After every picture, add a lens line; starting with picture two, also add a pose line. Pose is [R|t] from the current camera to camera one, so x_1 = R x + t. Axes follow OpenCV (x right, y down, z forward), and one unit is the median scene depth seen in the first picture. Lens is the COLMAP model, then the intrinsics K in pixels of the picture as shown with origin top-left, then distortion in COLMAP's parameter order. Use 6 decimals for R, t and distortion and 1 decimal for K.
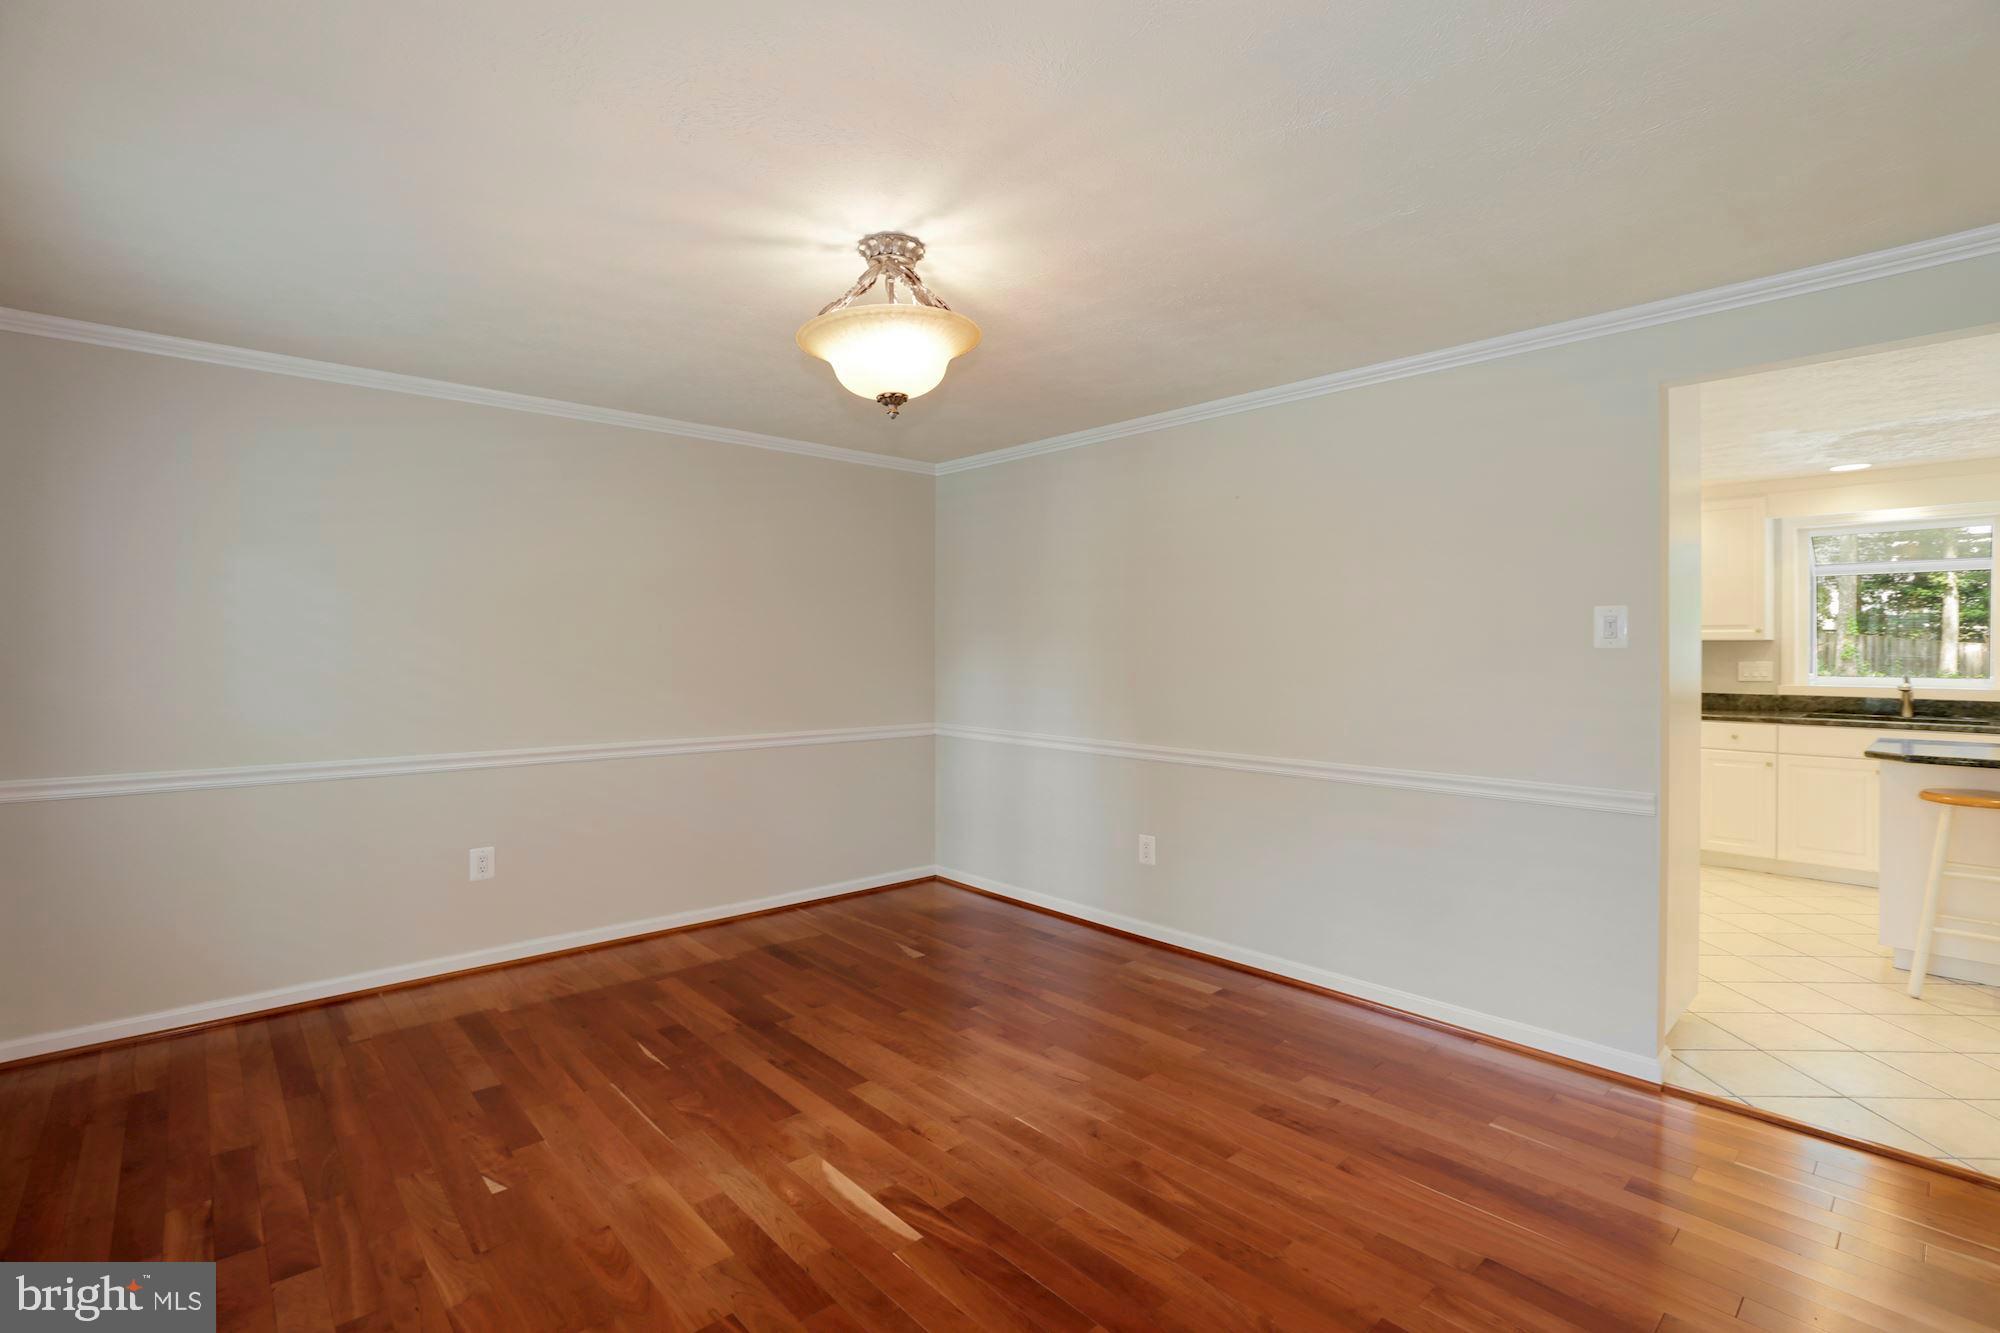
lens RADIAL K [[912.8, 0, 992.6], [0, 912.8, 658.3], [0, 0, 1]] dist [-0.013557, 0.000964]
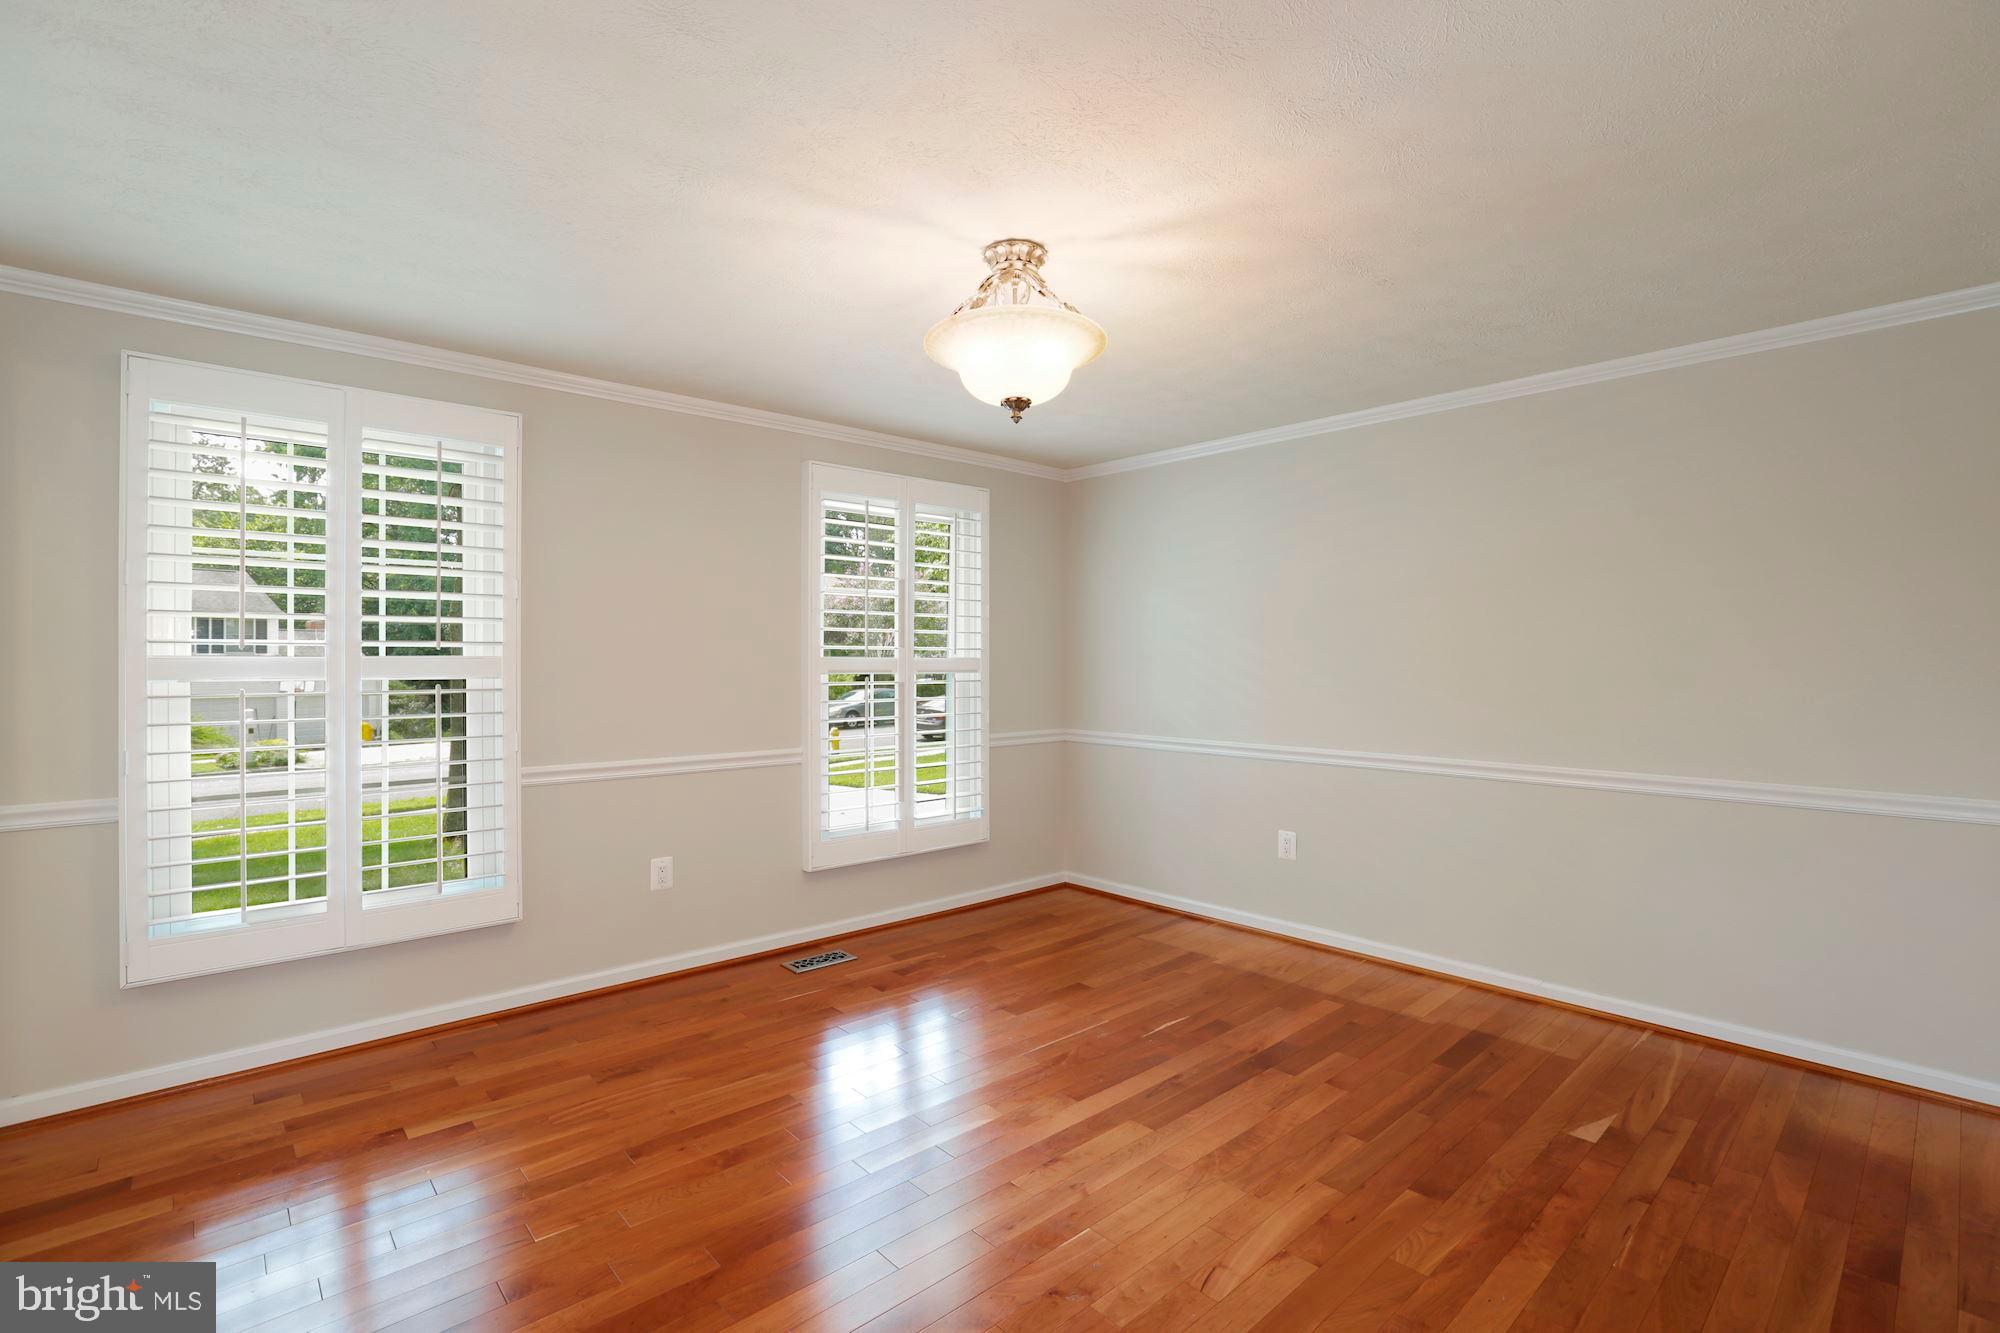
lens RADIAL K [[912.8, 0, 988.6], [0, 912.8, 664.7], [0, 0, 1]] dist [-0.013557, 0.000964]
pose [[0.008010, -0.000761, -0.999968, 0.634958], [-0.005219, 0.999986, -0.000803, 0.006954], [0.999954, 0.005226, 0.008006, 0.694891]]
